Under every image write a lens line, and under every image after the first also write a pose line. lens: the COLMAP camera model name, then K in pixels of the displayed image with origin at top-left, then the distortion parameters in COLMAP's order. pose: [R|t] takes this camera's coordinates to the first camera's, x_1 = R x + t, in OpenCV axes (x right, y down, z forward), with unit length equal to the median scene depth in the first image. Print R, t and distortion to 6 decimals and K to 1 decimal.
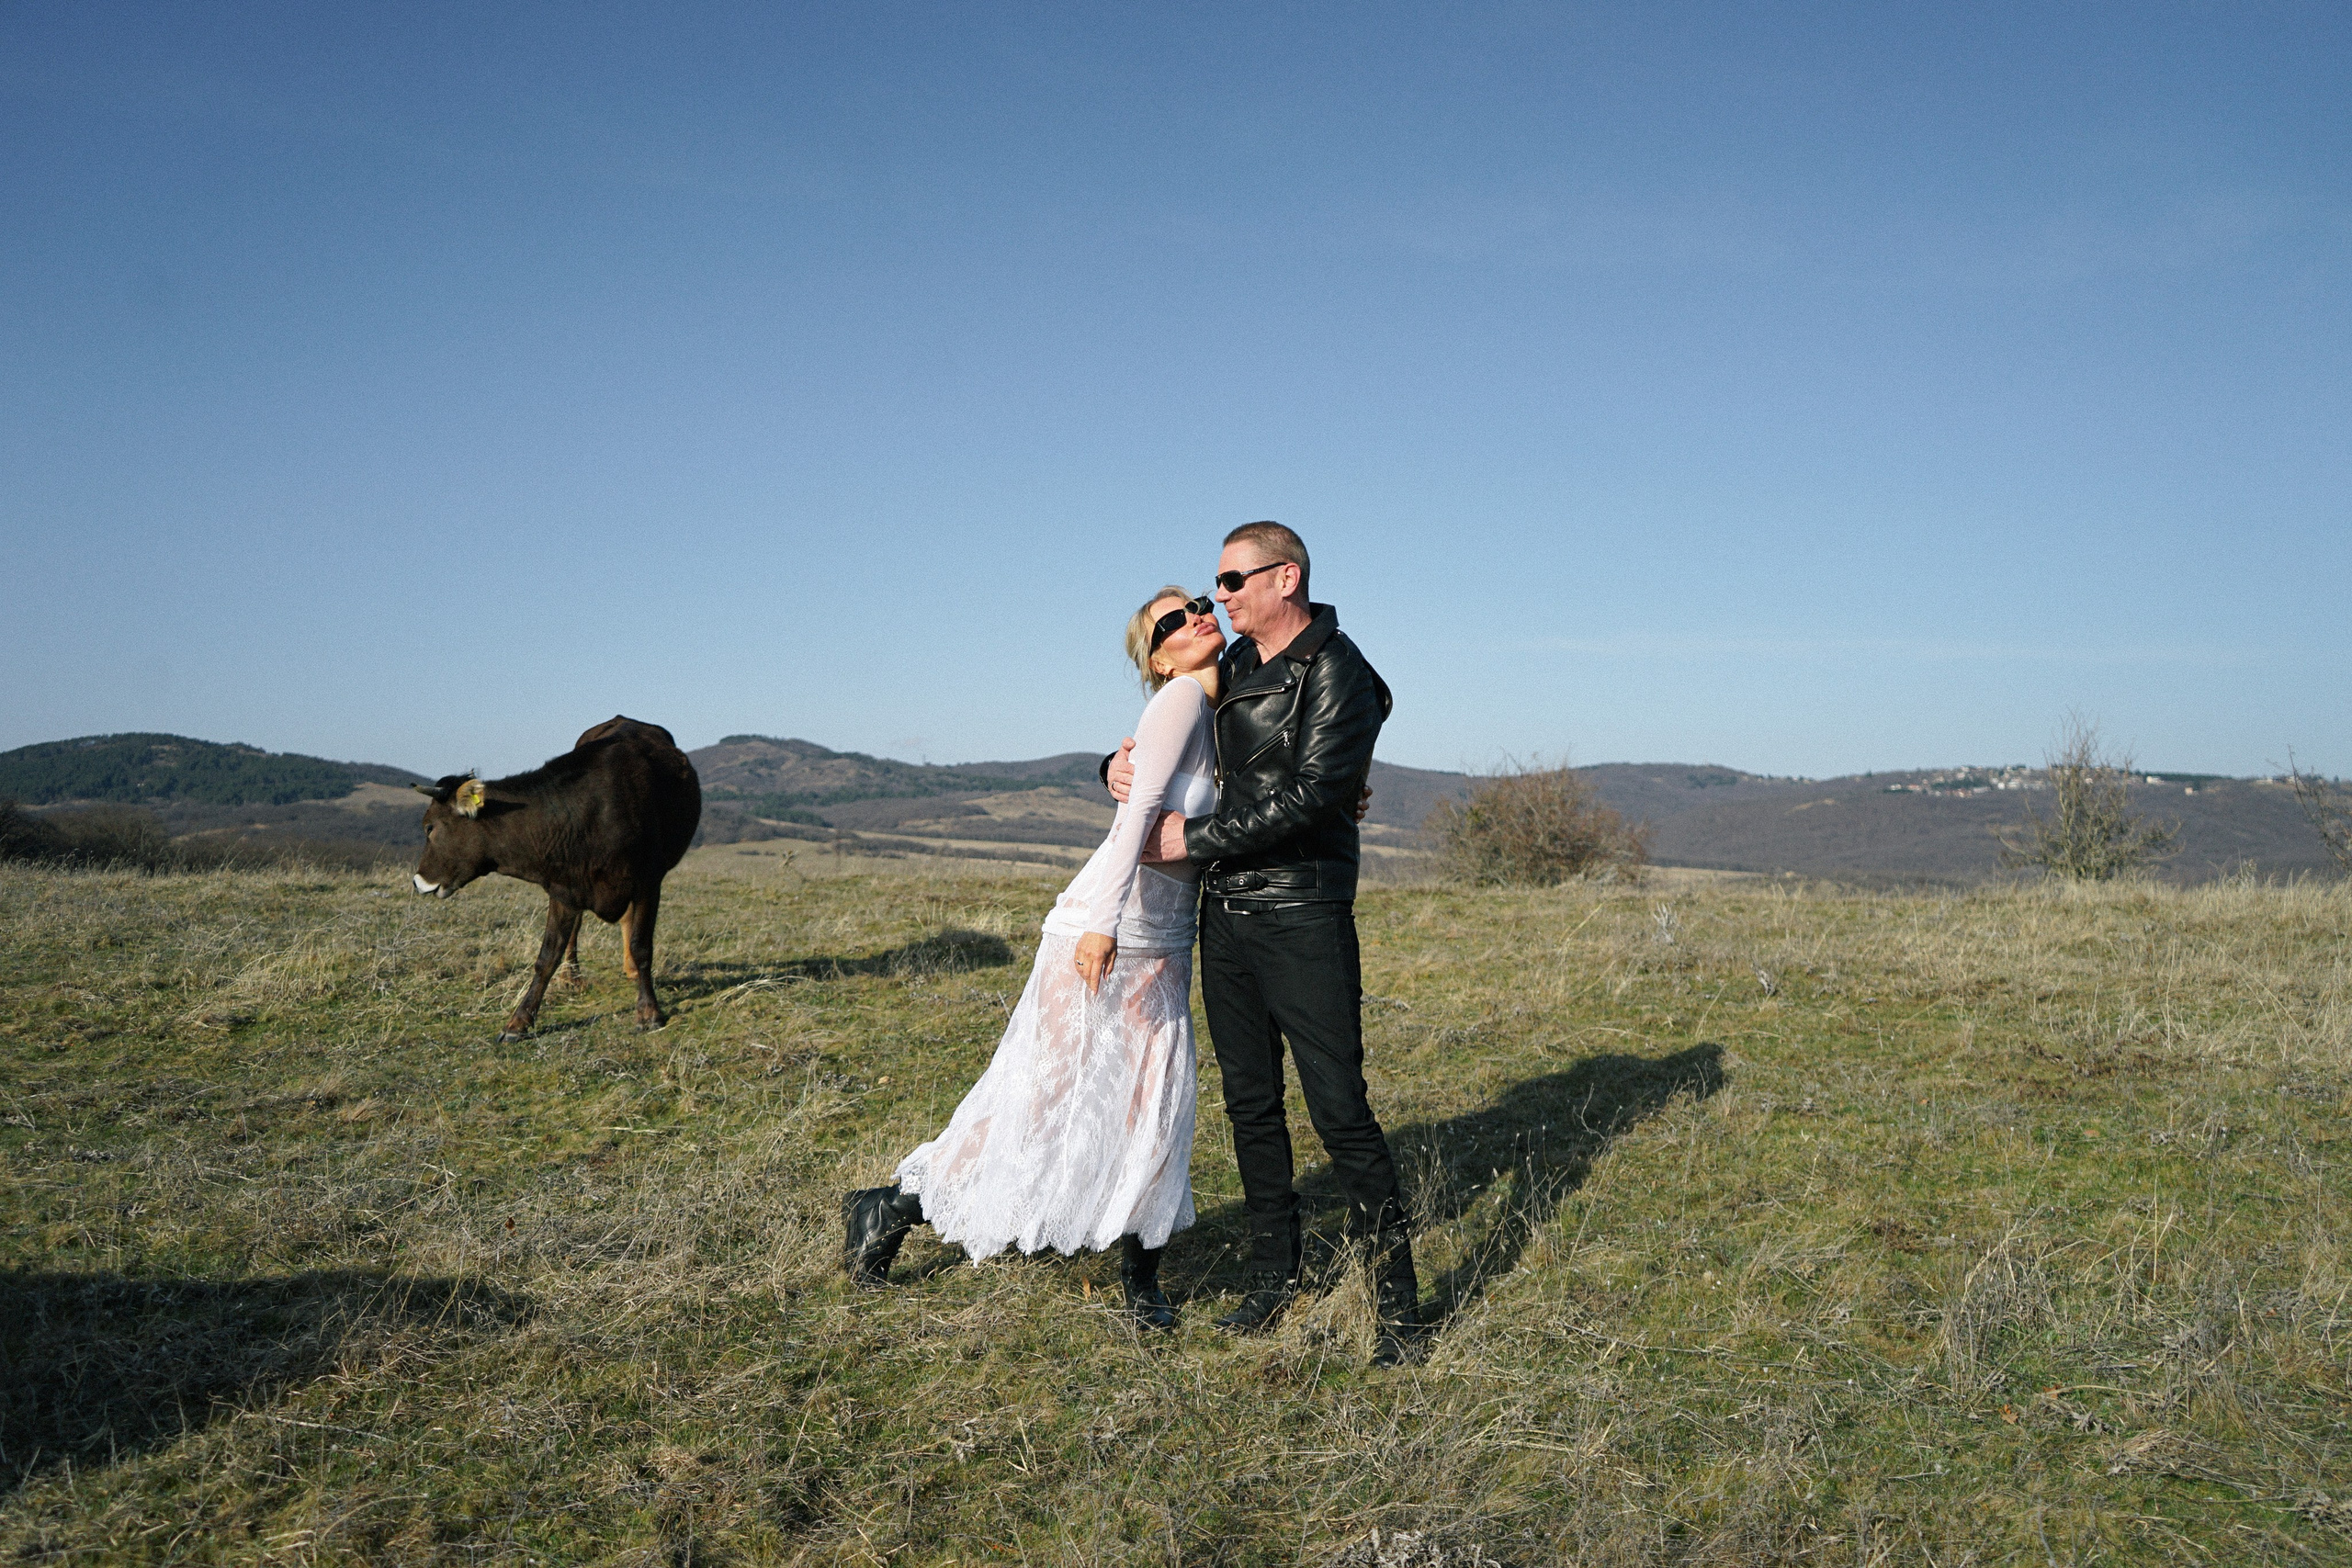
lens RADIAL K [[1870.9, 0, 1180.3], [0, 1870.9, 785.6], [0, 0, 1]] dist [0.013774, 0.010033]
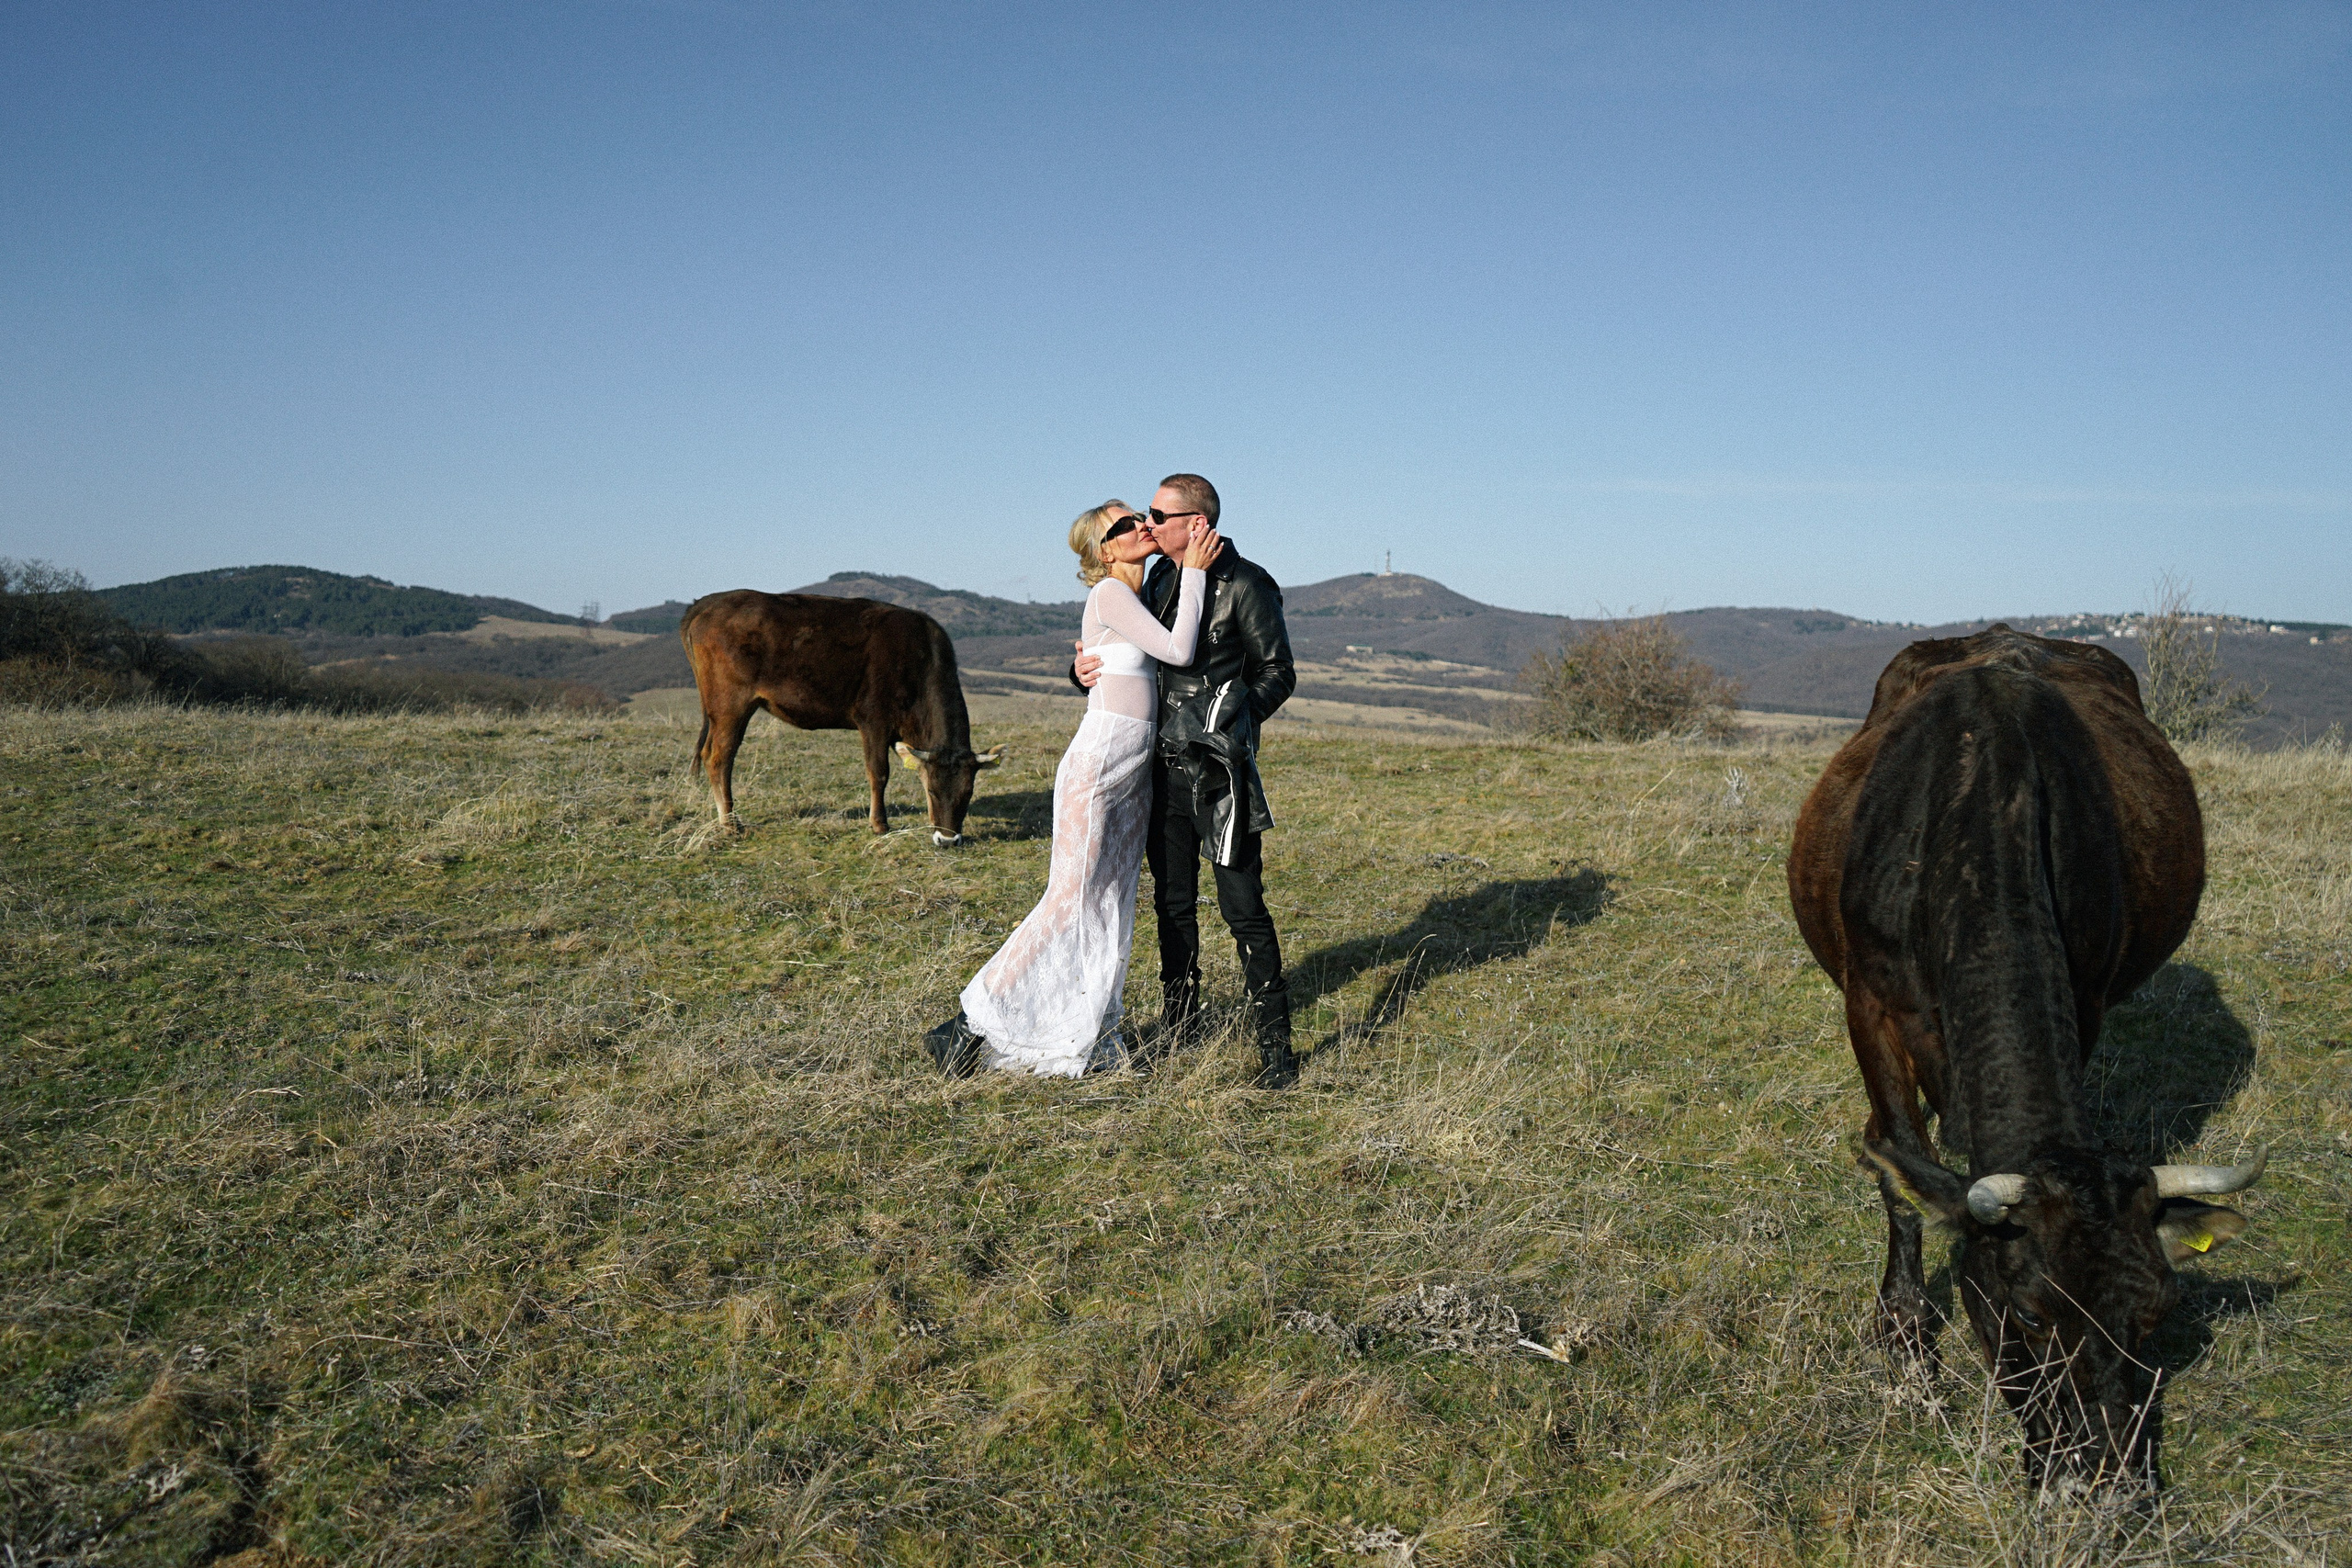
lens RADIAL K [[1870.9, 0, 1182.7], [0, 1870.9, 788.3], [0, 0, 1]] dist [0.013774, 0.010033]
pose [[0.998563, 0.013537, -0.051844, 0.000035], [-0.008859, 0.995954, 0.089428, -0.023850], [0.052845, -0.088840, 0.994643, -0.102986]]
